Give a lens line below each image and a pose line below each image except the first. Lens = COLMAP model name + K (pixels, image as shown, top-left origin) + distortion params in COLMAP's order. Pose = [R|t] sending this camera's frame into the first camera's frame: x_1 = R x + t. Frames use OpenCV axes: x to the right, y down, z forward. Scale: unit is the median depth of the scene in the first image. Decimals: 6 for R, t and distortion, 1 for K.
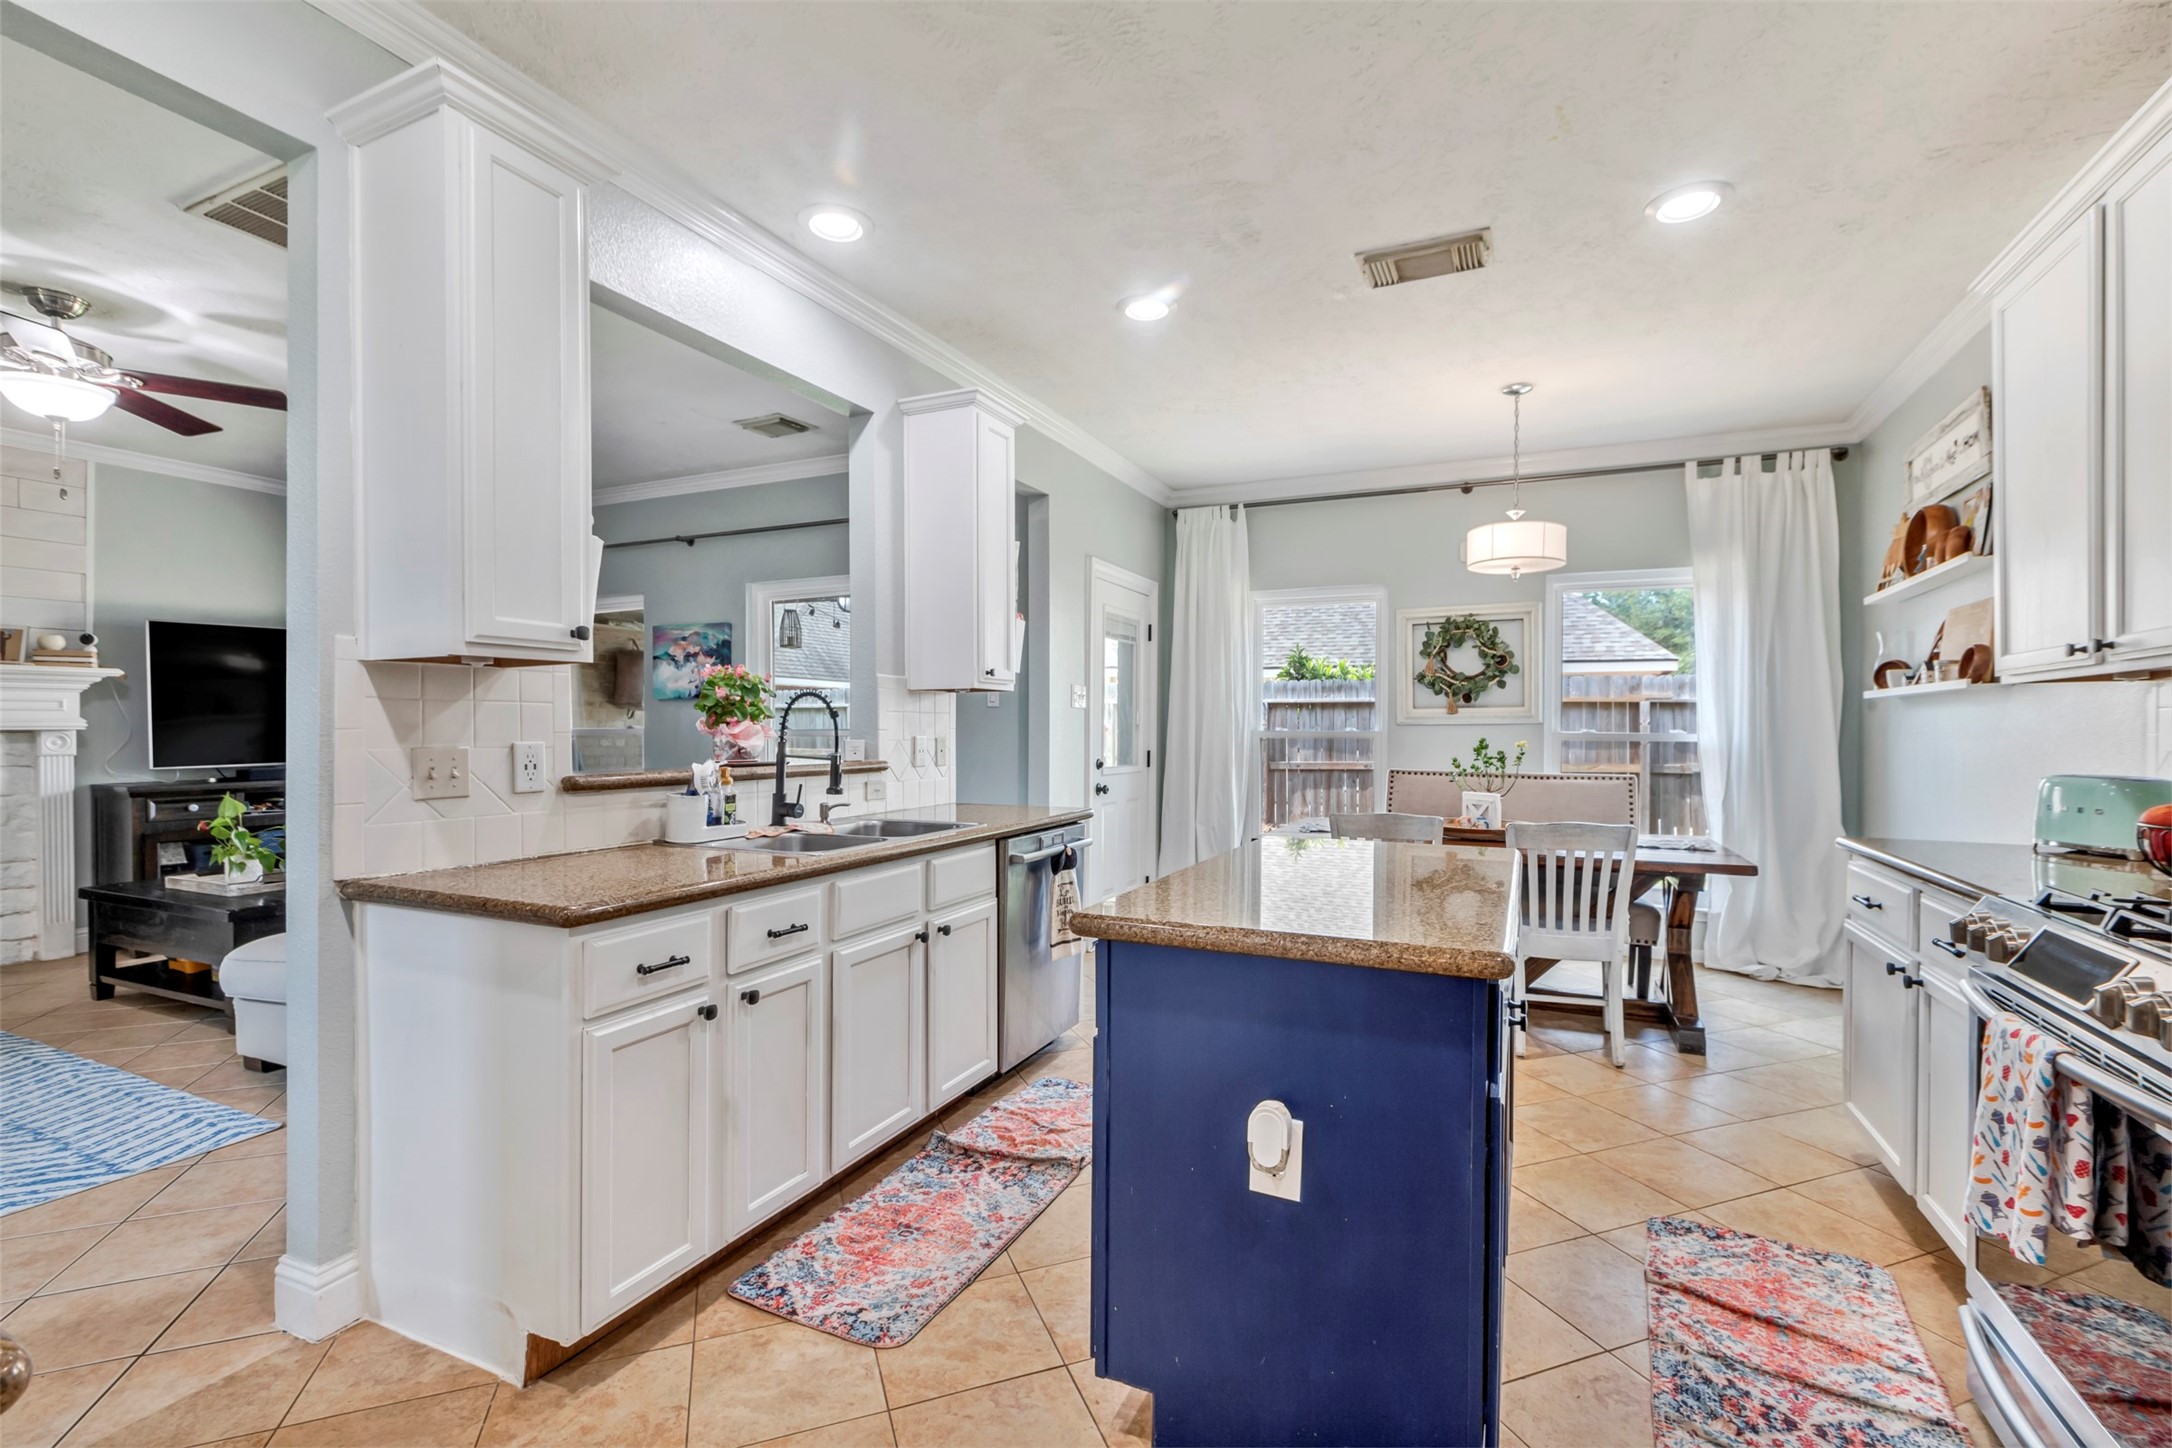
lens RADIAL K [[958.8, 0, 1112.0], [0, 958.8, 737.6], [0, 0, 1]] dist [0.001006, -0.000289]
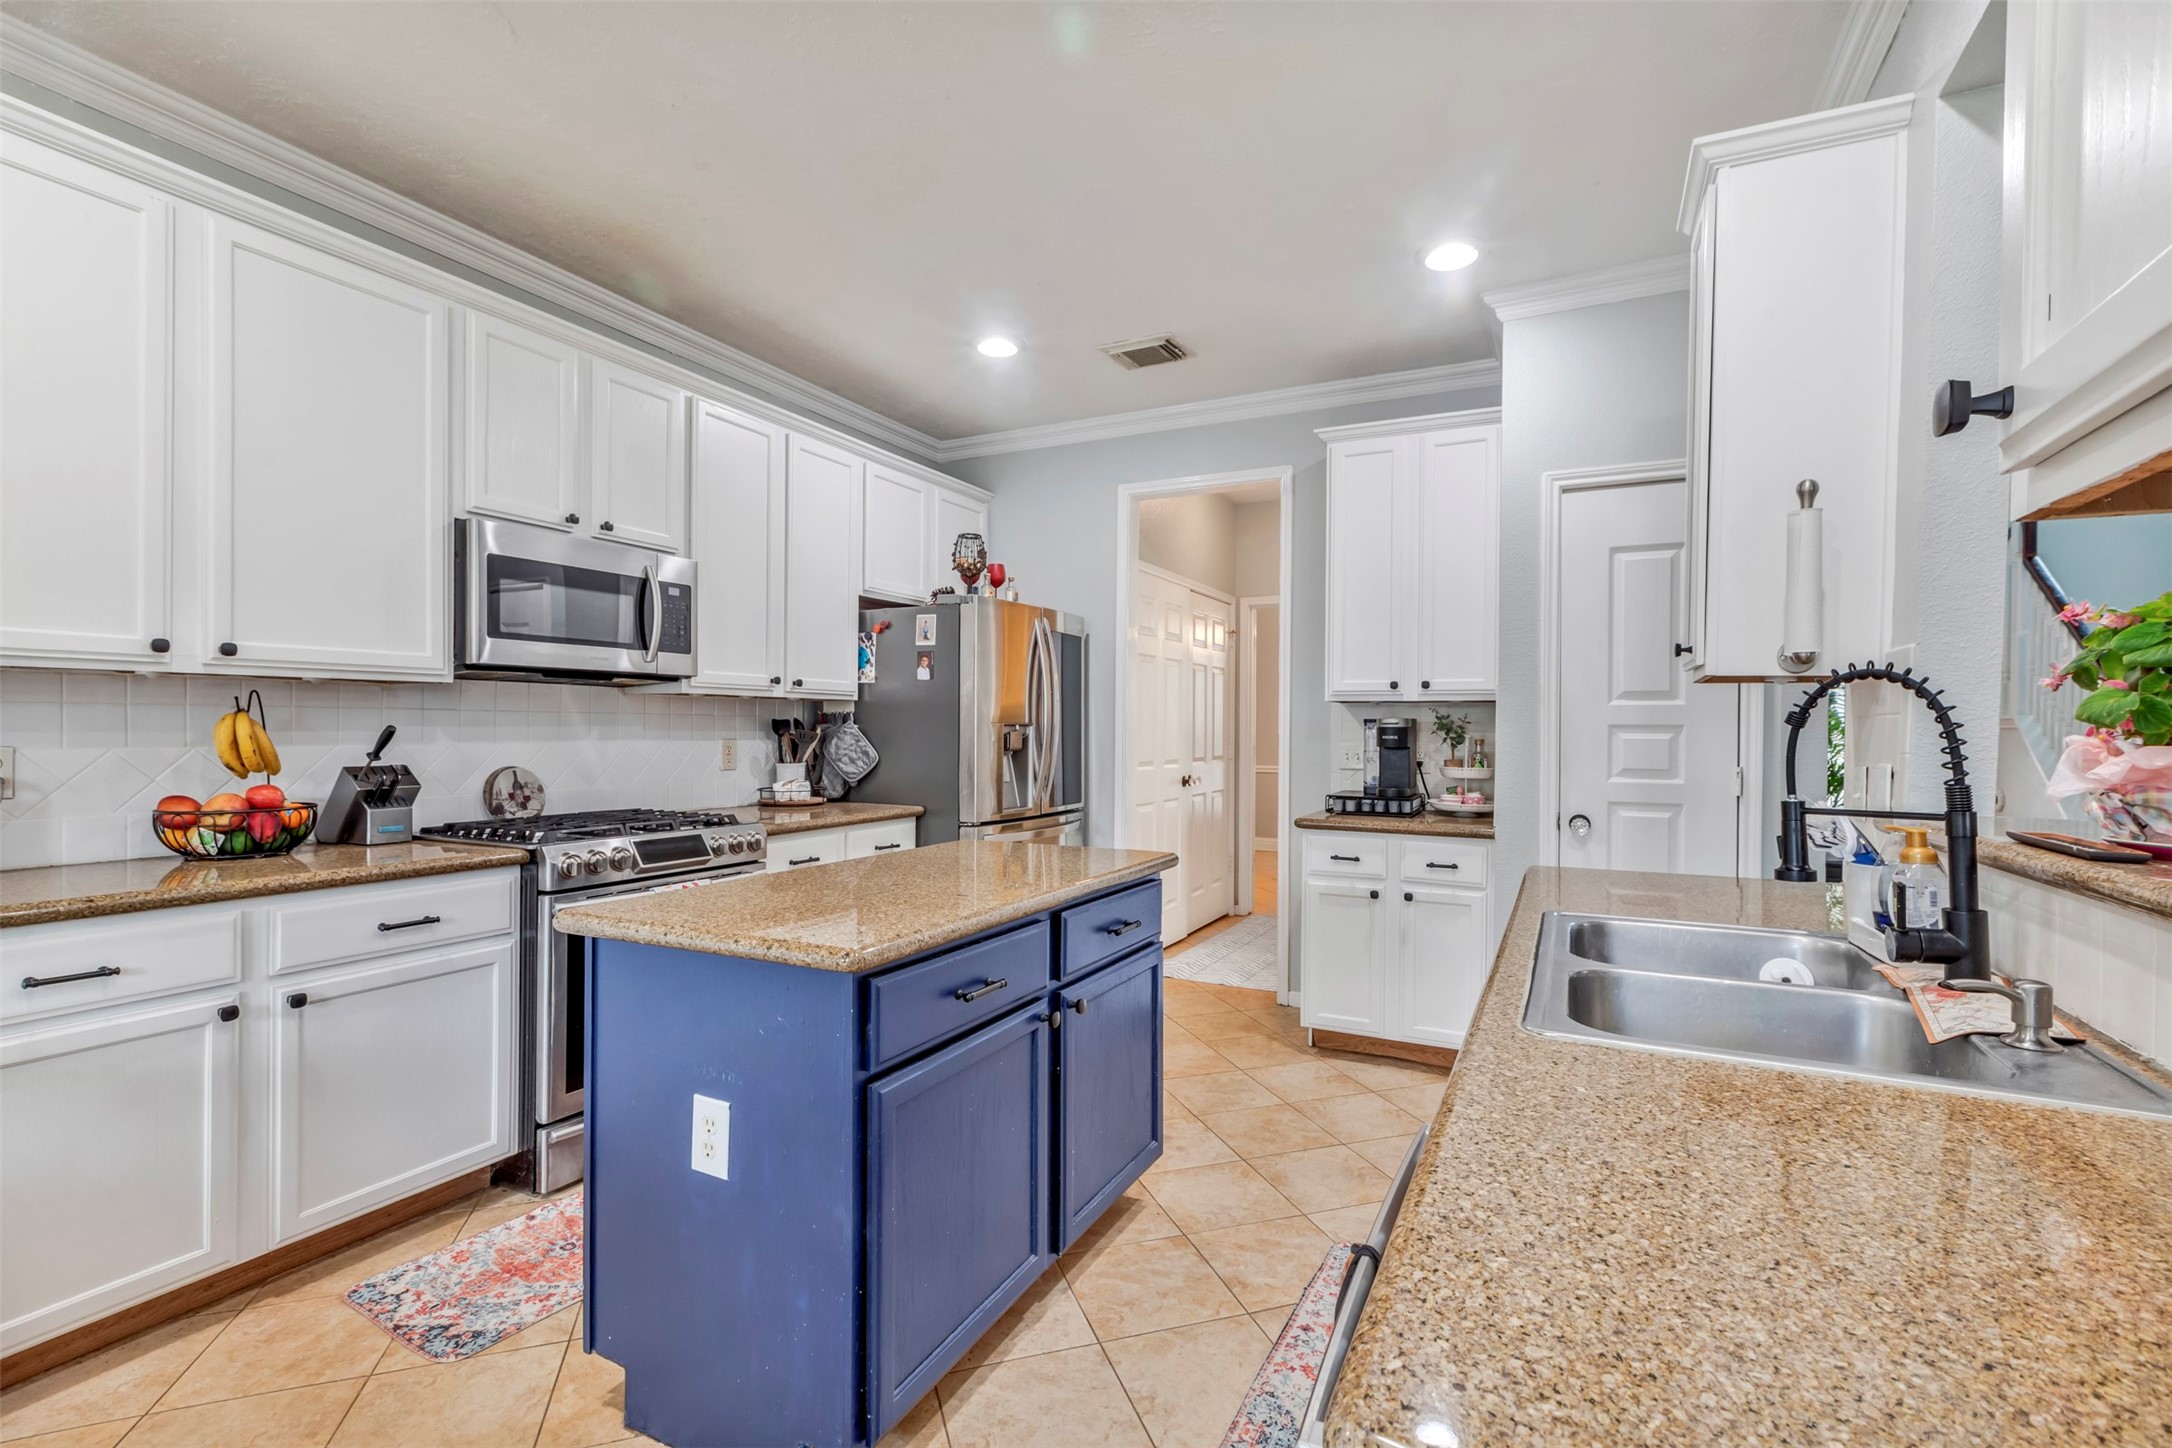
lens RADIAL K [[958.8, 0, 1105.5], [0, 958.8, 732.3], [0, 0, 1]] dist [0.001006, -0.000289]
pose [[-0.999739, -0.009476, 0.020806, 0.018629], [-0.009100, 0.999795, 0.018070, -0.018871], [-0.020973, 0.017876, -0.999620, 1.223714]]
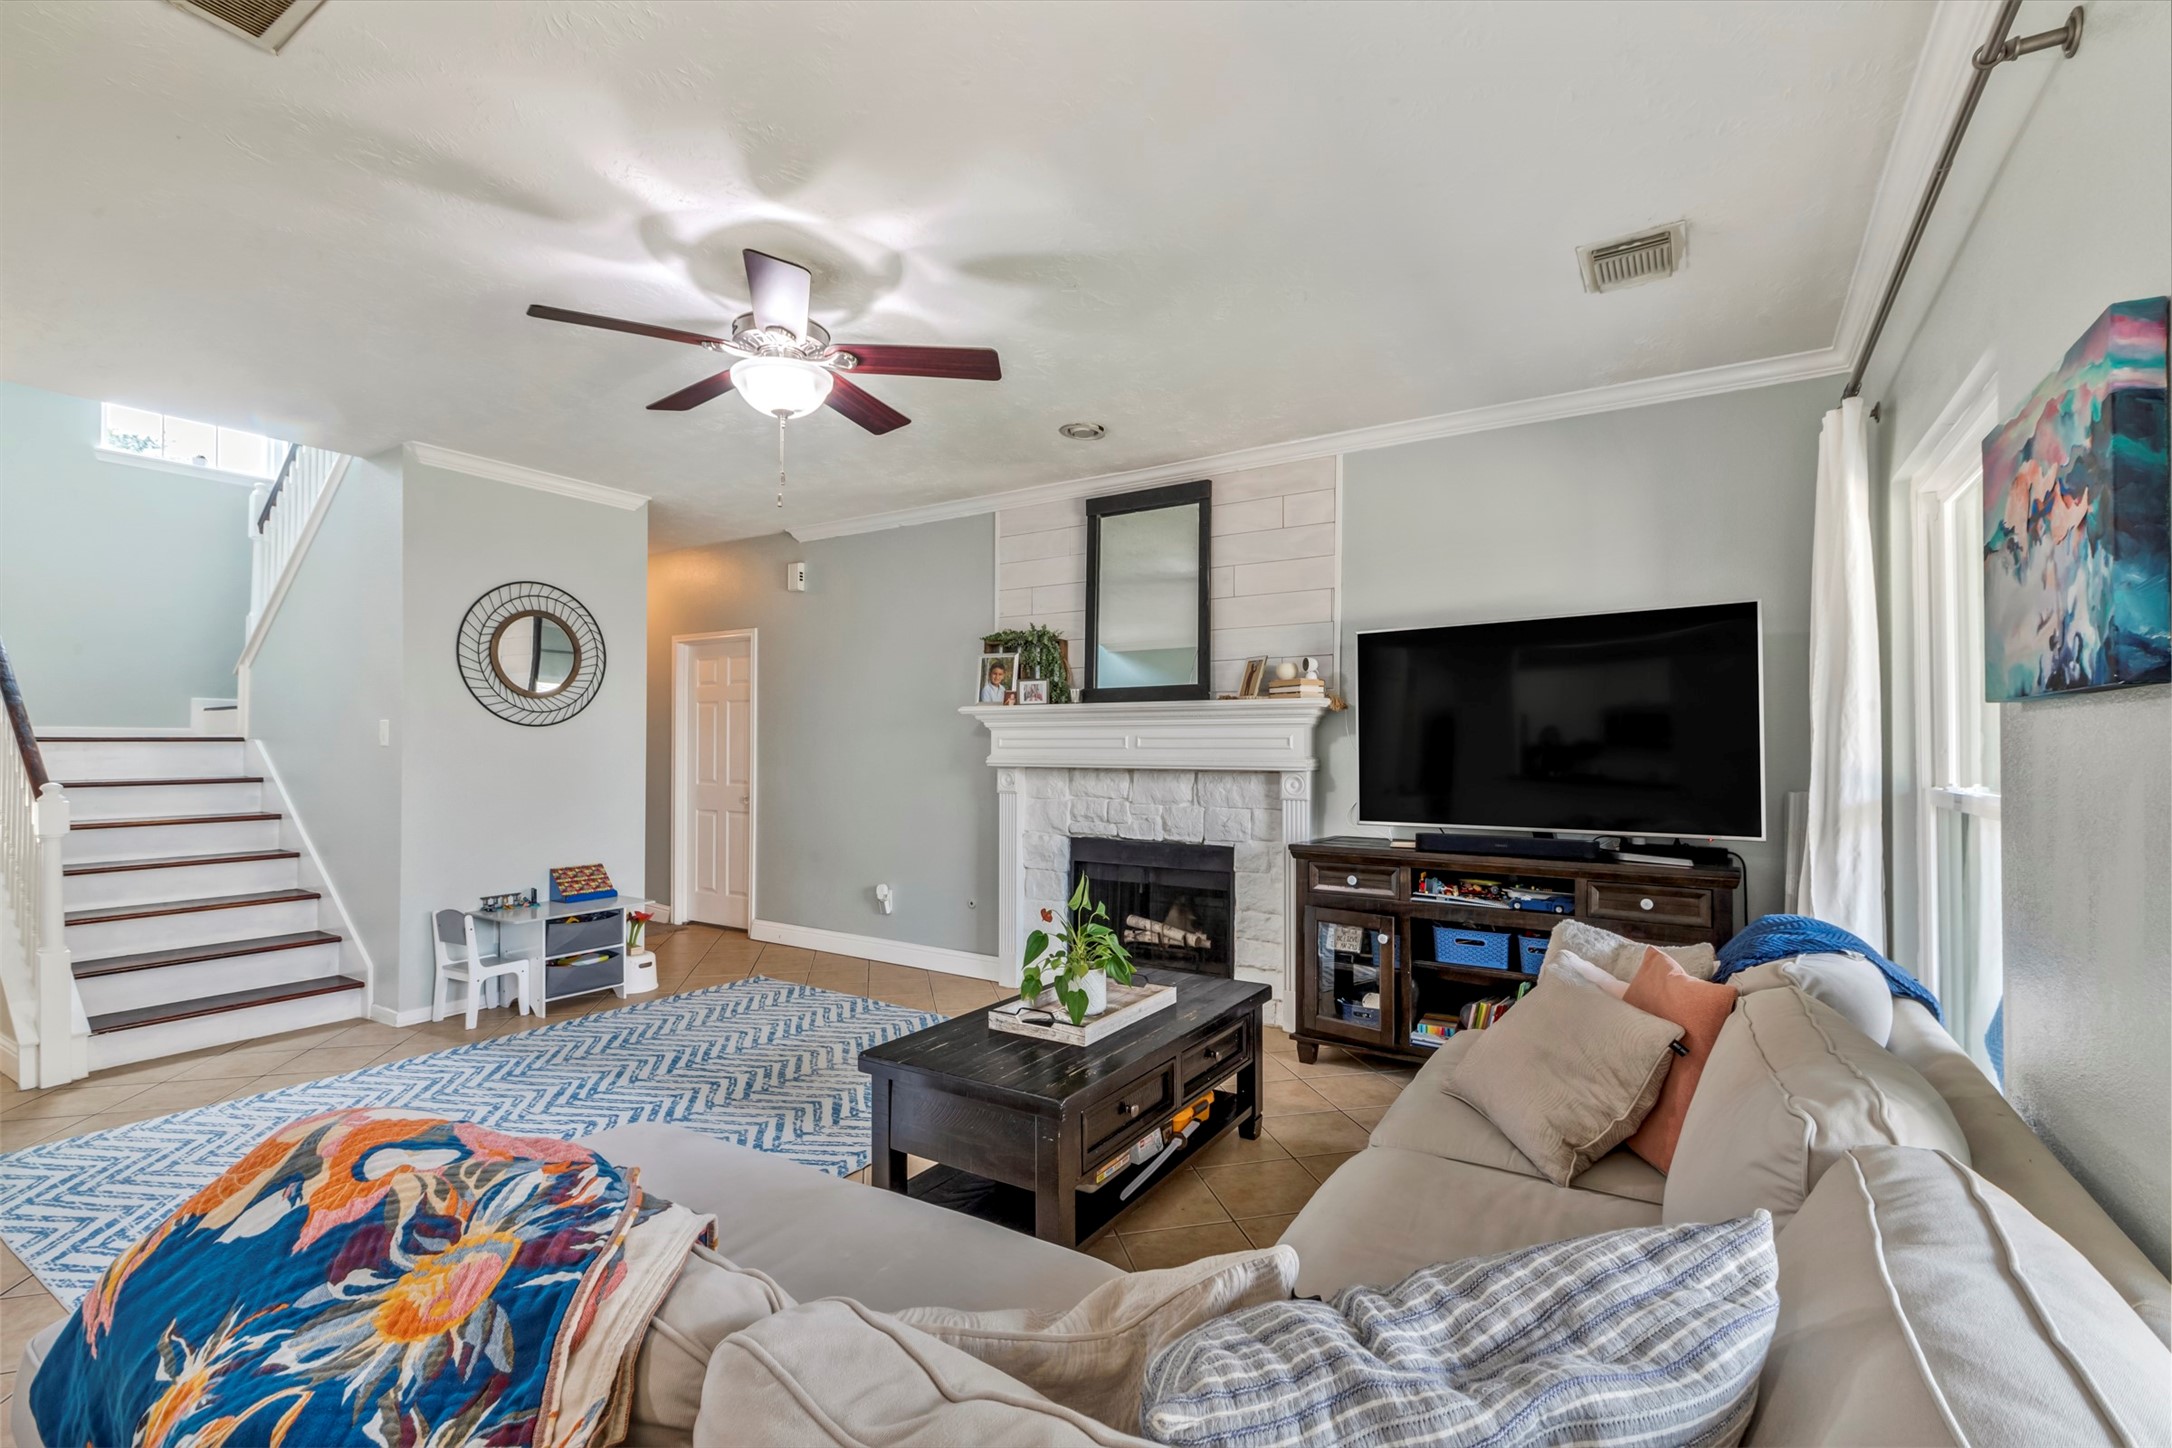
lens RADIAL K [[958.8, 0, 1083.2], [0, 958.8, 731.7], [0, 0, 1]] dist [0.001006, -0.000289]
pose [[-0.144757, -0.015693, -0.989343, -0.301841], [-0.012663, 0.999822, -0.014006, -0.043253], [0.989386, 0.010501, -0.144930, 1.375751]]
